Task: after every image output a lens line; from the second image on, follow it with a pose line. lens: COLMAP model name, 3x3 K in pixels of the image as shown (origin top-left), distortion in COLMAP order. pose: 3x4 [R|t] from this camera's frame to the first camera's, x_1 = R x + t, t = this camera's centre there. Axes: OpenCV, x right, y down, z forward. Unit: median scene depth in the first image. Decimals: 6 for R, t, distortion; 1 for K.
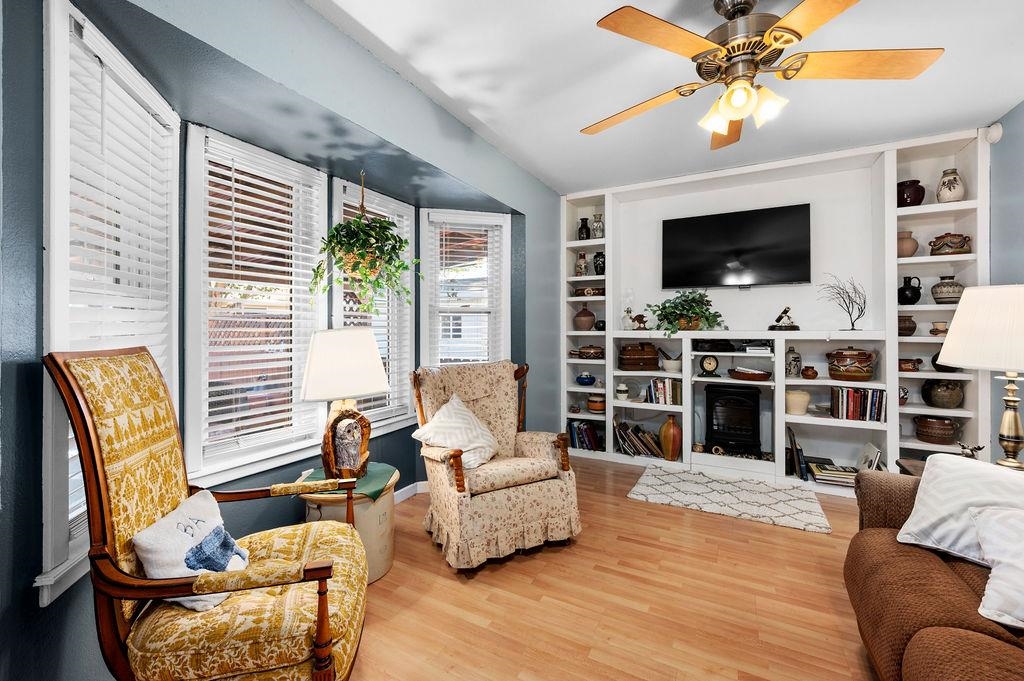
lens RADIAL K [[408.3, 0, 514.6], [0, 408.3, 326.6], [0, 0, 1]] dist [0.002779, -0.001297]
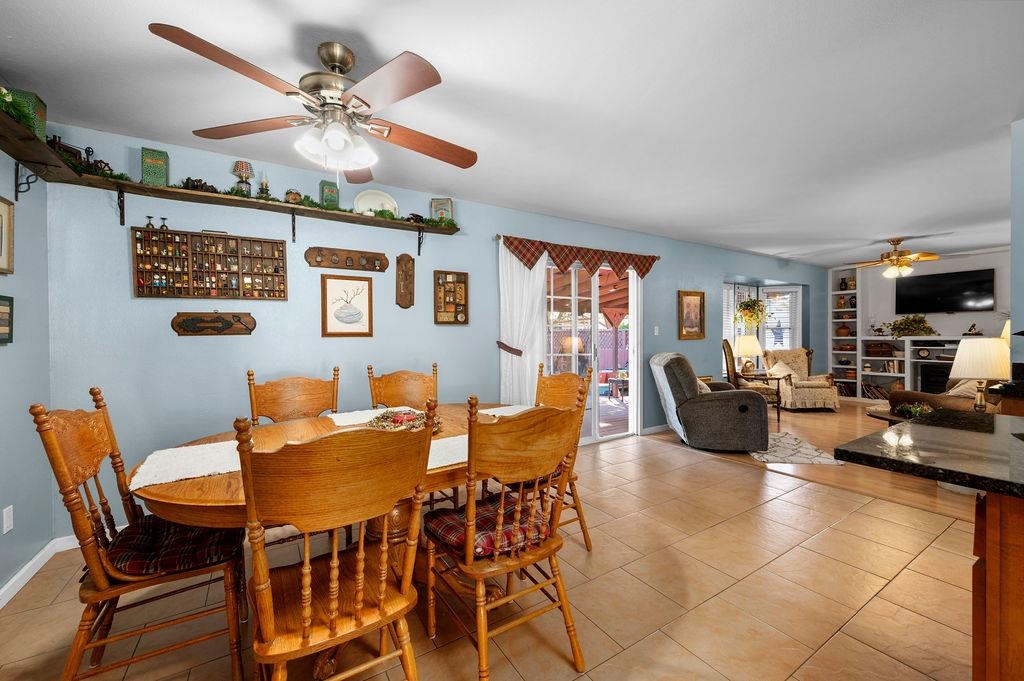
lens RADIAL K [[408.3, 0, 512.3], [0, 408.3, 340.3], [0, 0, 1]] dist [0.002779, -0.001297]
pose [[0.864641, 0.001855, -0.502386, -0.228594], [0.003357, 0.999950, 0.009468, 0.004756], [0.502378, -0.009873, 0.864591, -1.576734]]
